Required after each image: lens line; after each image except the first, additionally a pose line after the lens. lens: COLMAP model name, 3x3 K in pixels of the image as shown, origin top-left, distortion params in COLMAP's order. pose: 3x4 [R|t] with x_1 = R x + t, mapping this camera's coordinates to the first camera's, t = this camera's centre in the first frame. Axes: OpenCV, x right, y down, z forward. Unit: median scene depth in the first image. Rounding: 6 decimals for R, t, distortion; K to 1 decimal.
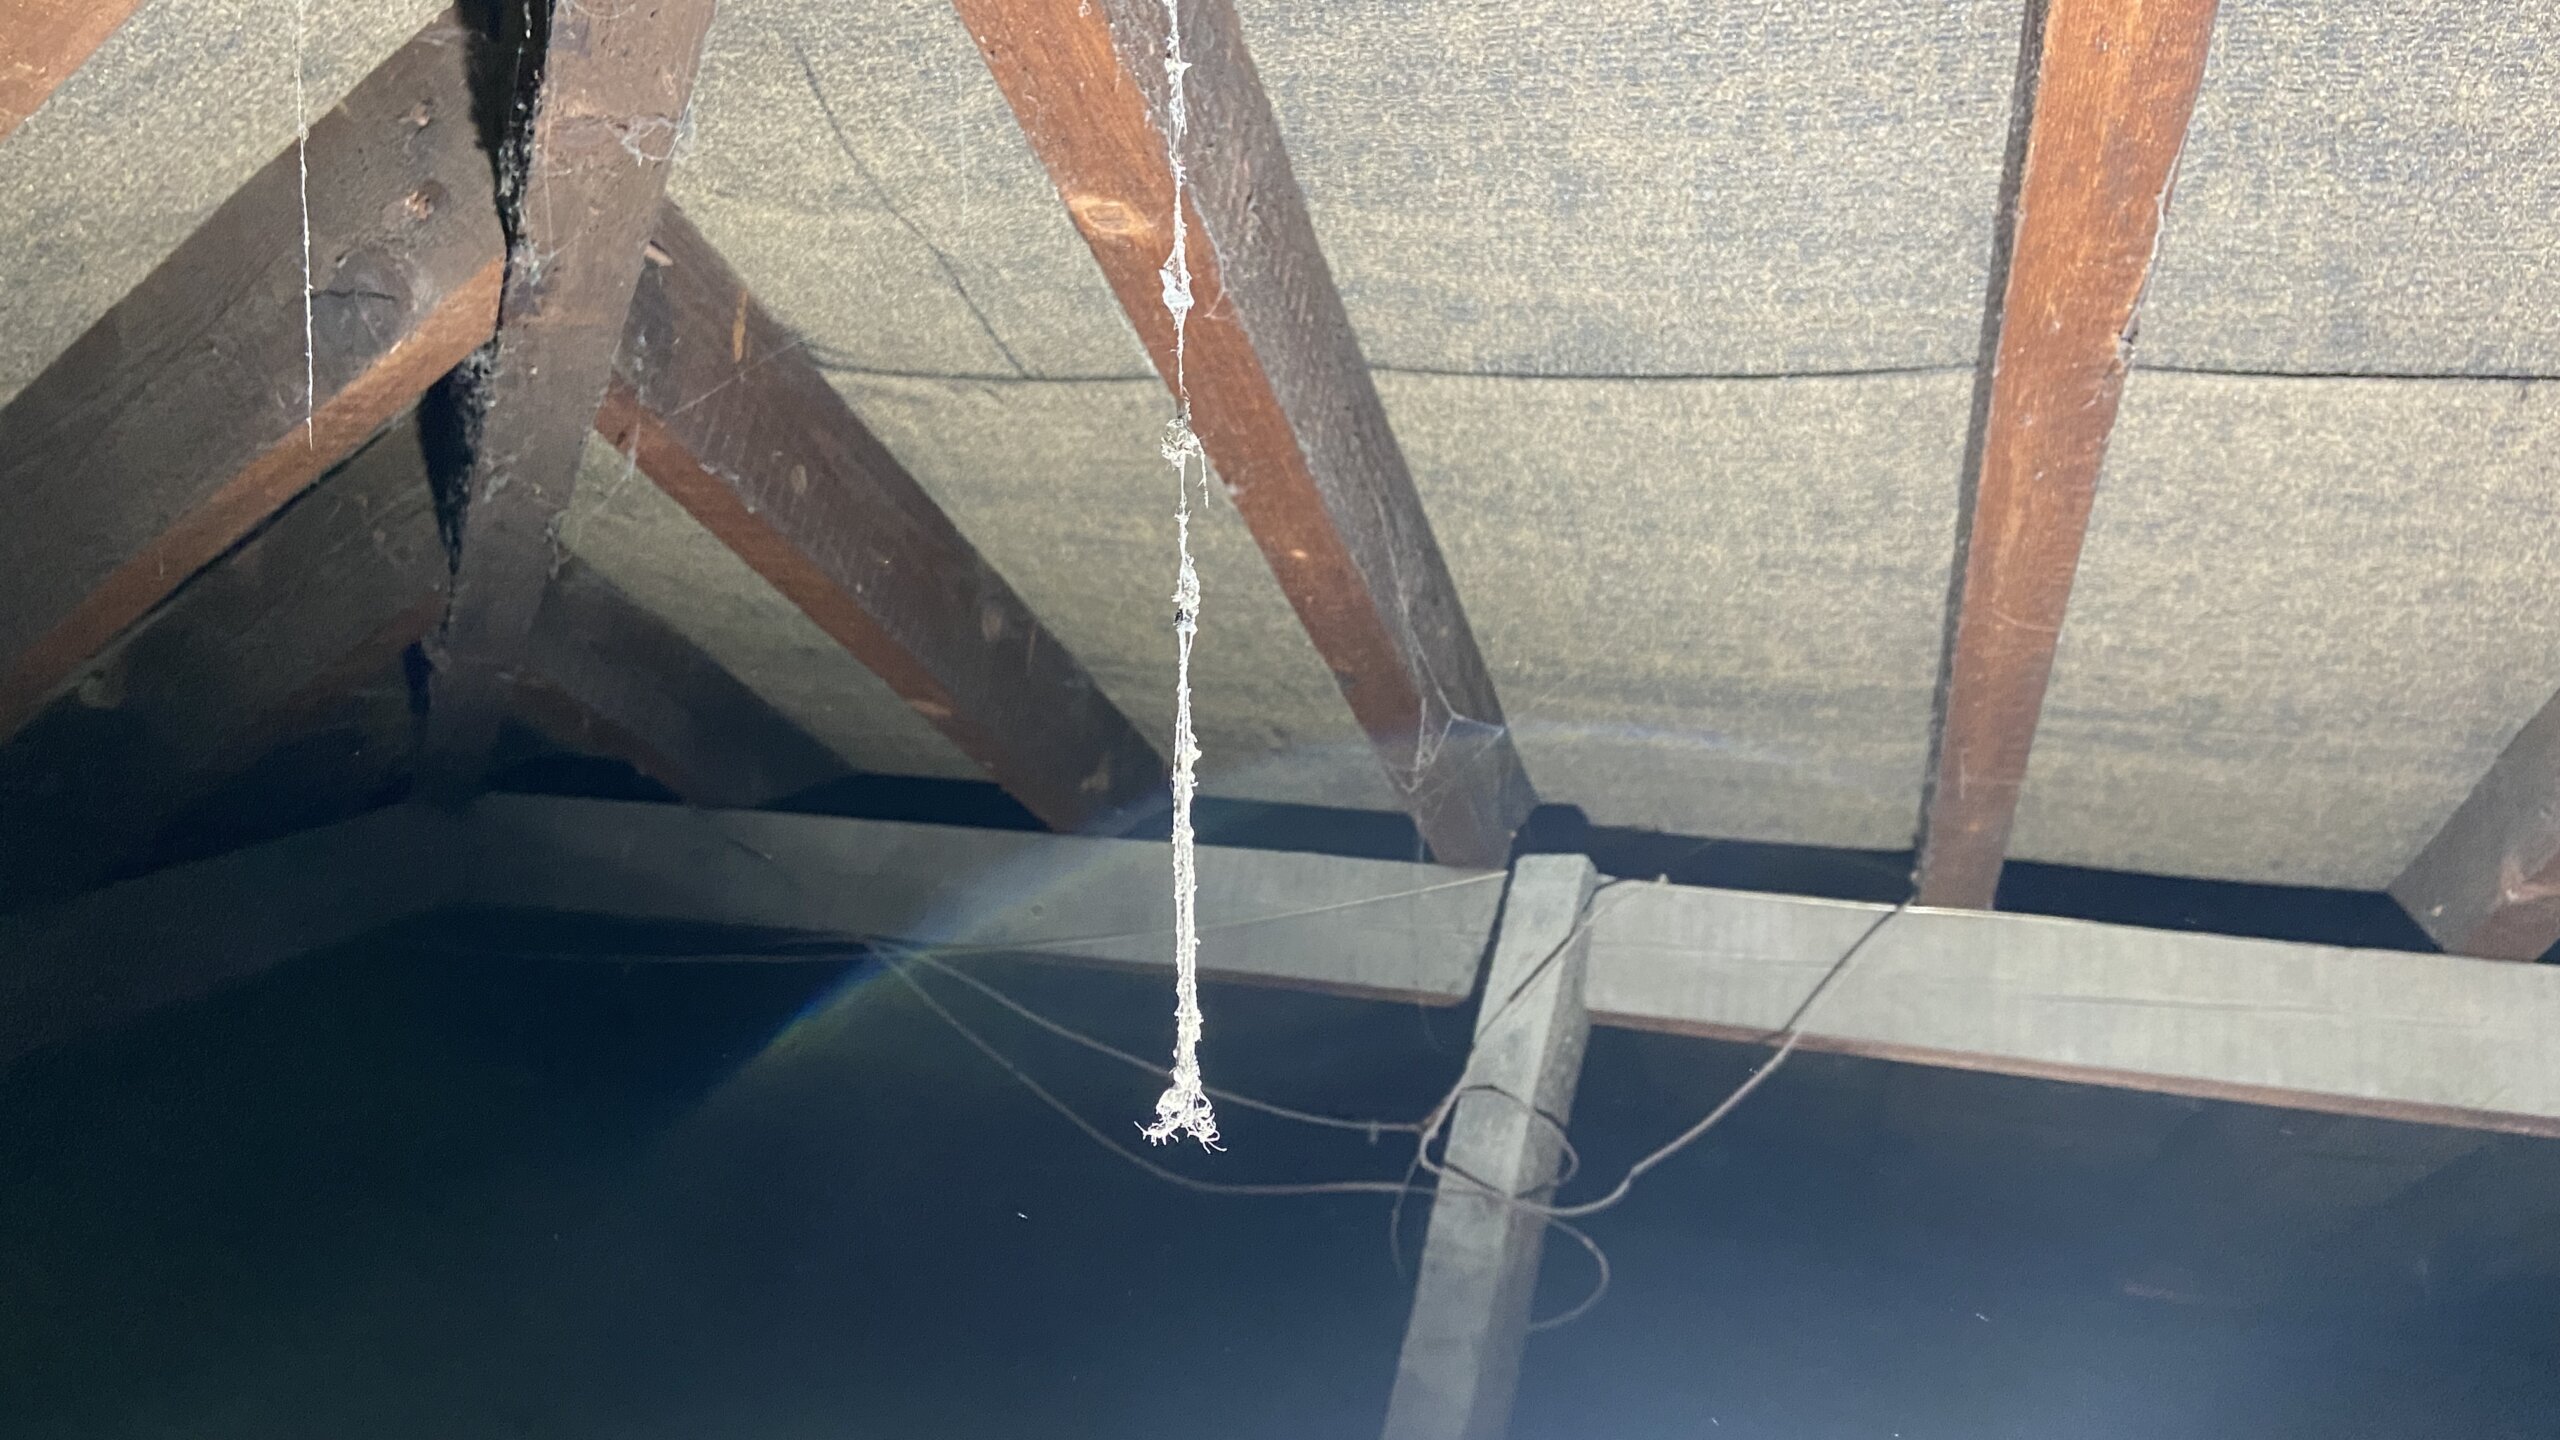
lens RADIAL K [[1923.3, 0, 1281.5], [0, 1923.3, 687.9], [0, 0, 1]] dist [0.123415, -0.157447]
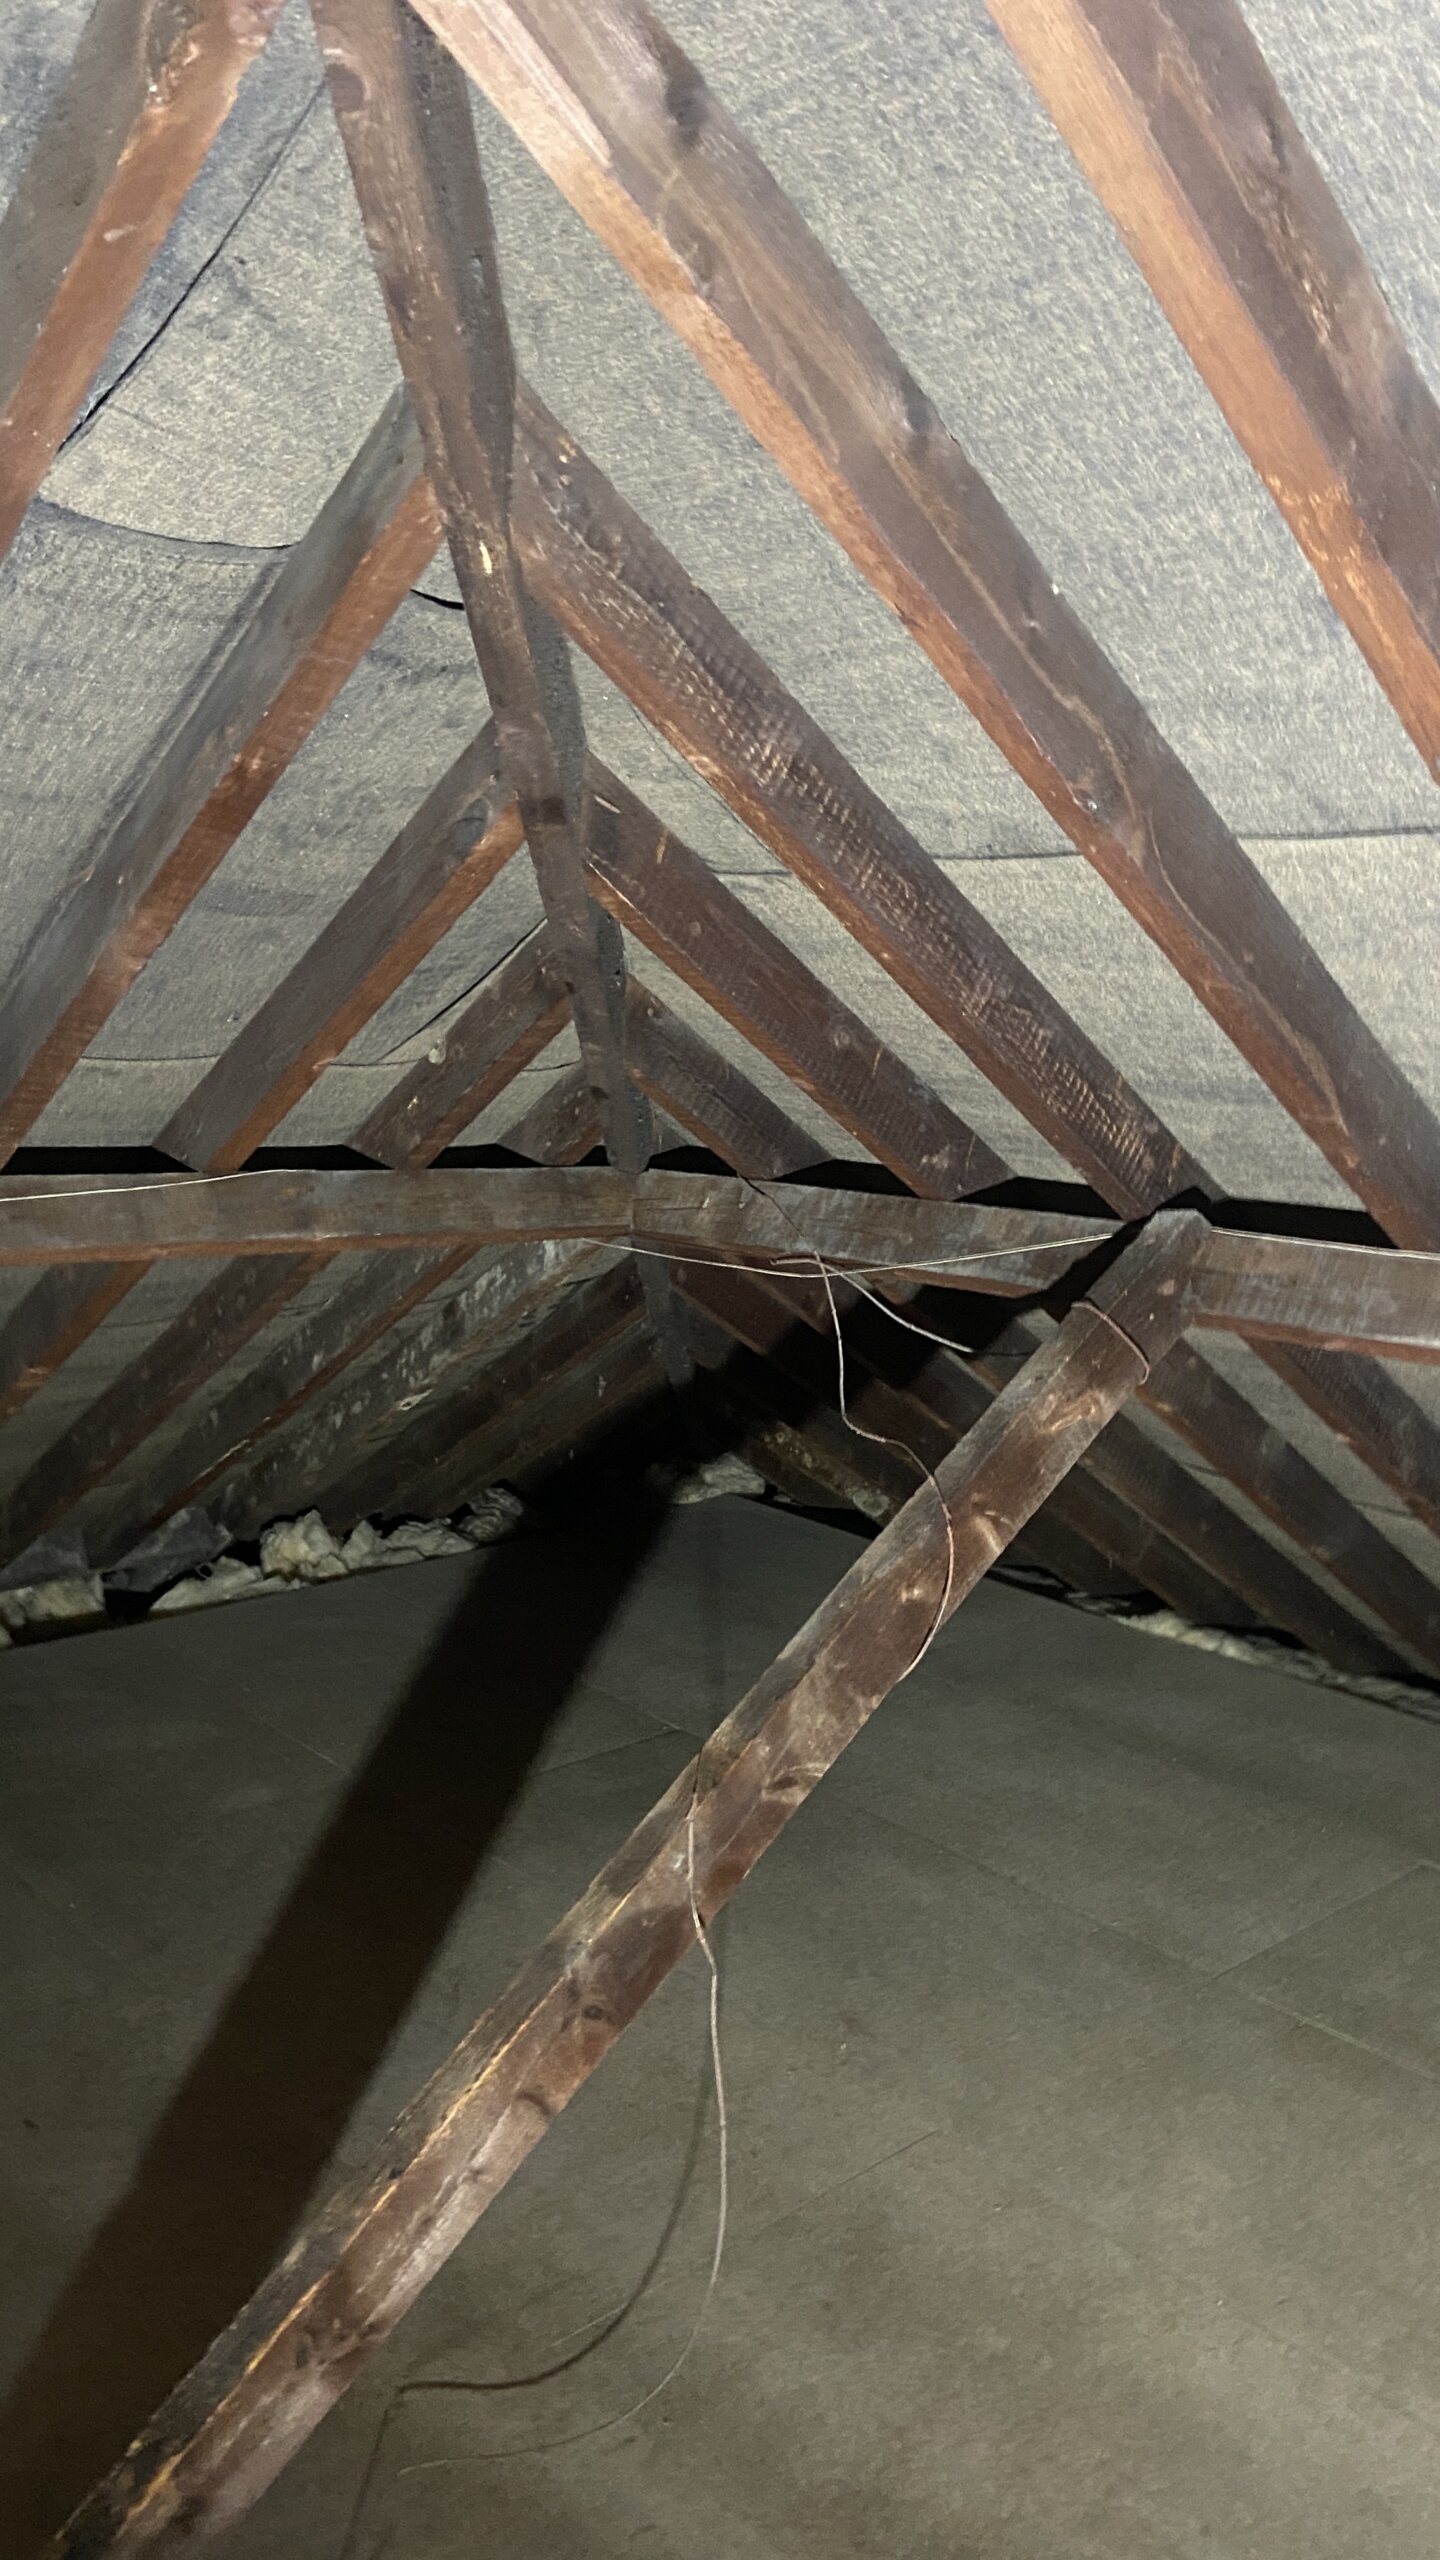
lens RADIAL K [[1923.3, 0, 729.3], [0, 1923.3, 1247.0], [0, 0, 1]] dist [0.123415, -0.157447]
pose [[0.862983, 0.084717, -0.498080, 0.786741], [-0.120617, 0.991882, -0.040276, 0.288774], [0.490624, 0.094835, 0.866195, -0.647181]]
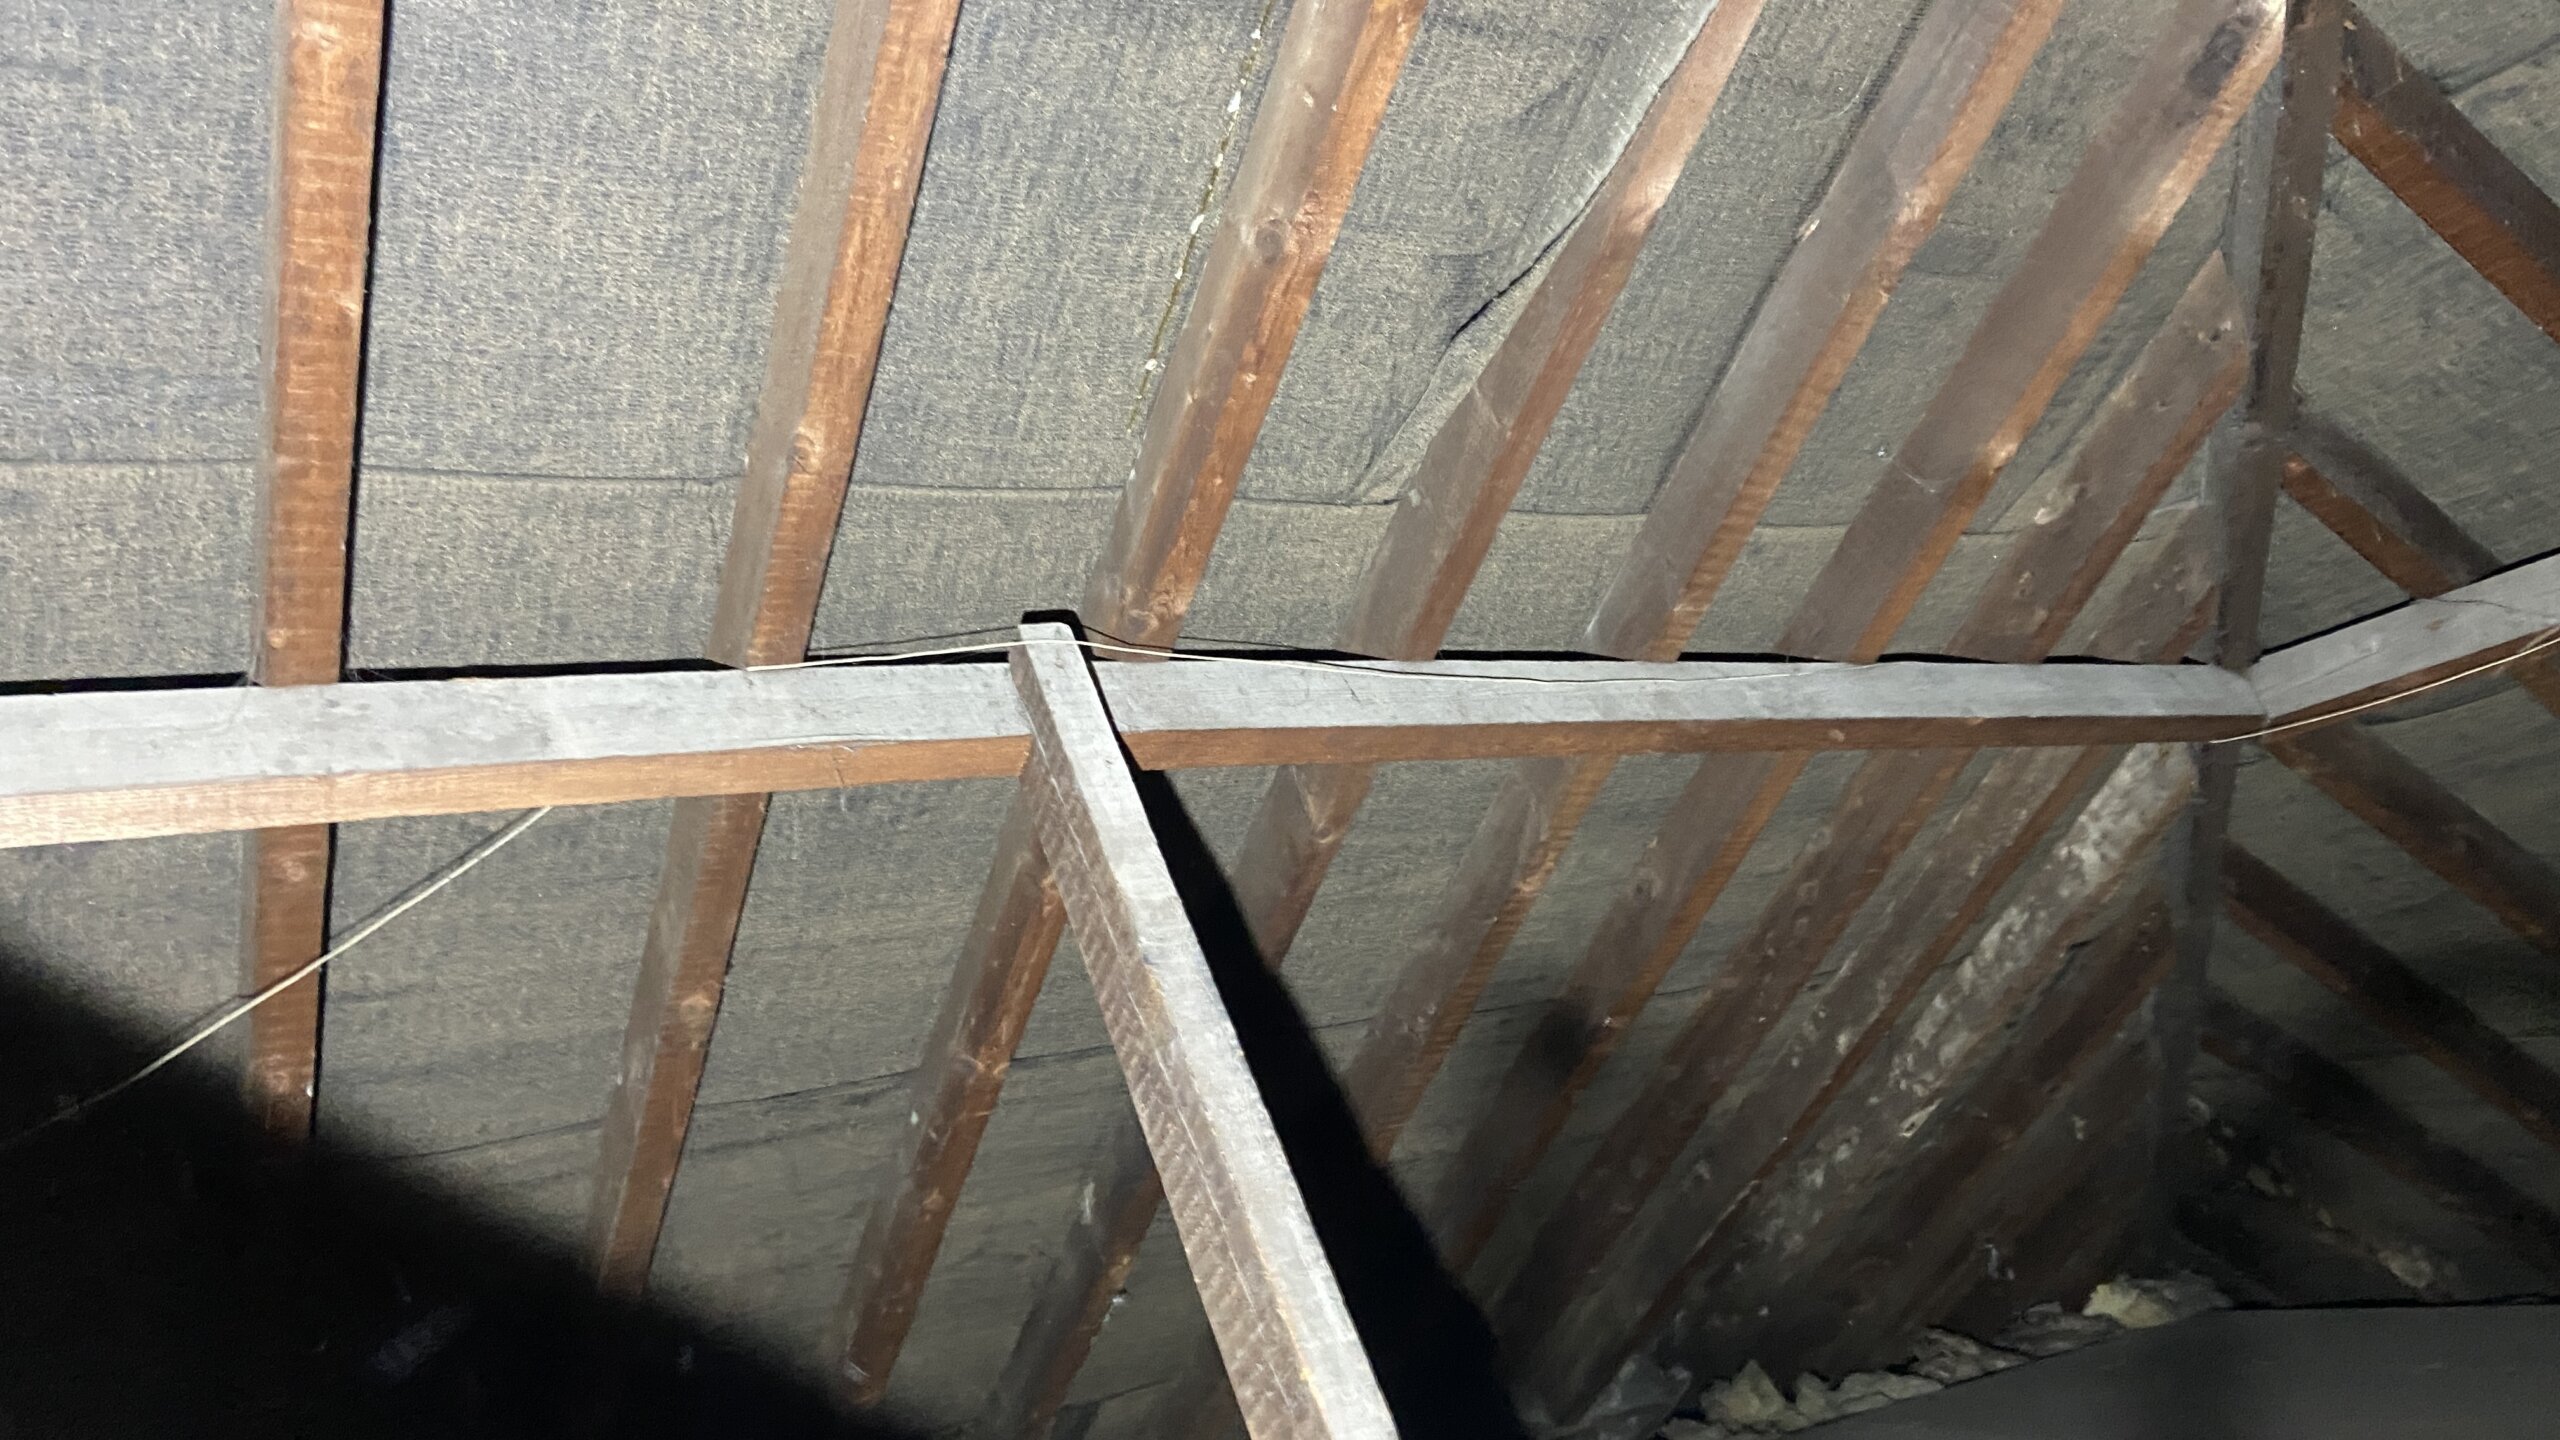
lens RADIAL K [[1923.3, 0, 1258.4], [0, 1923.3, 735.7], [0, 0, 1]] dist [0.123415, -0.157447]
pose [[0.719700, -0.269748, -0.639741, -0.032691], [0.030778, 0.932928, -0.358746, 0.986996], [0.693603, 0.238500, 0.679730, -0.818775]]
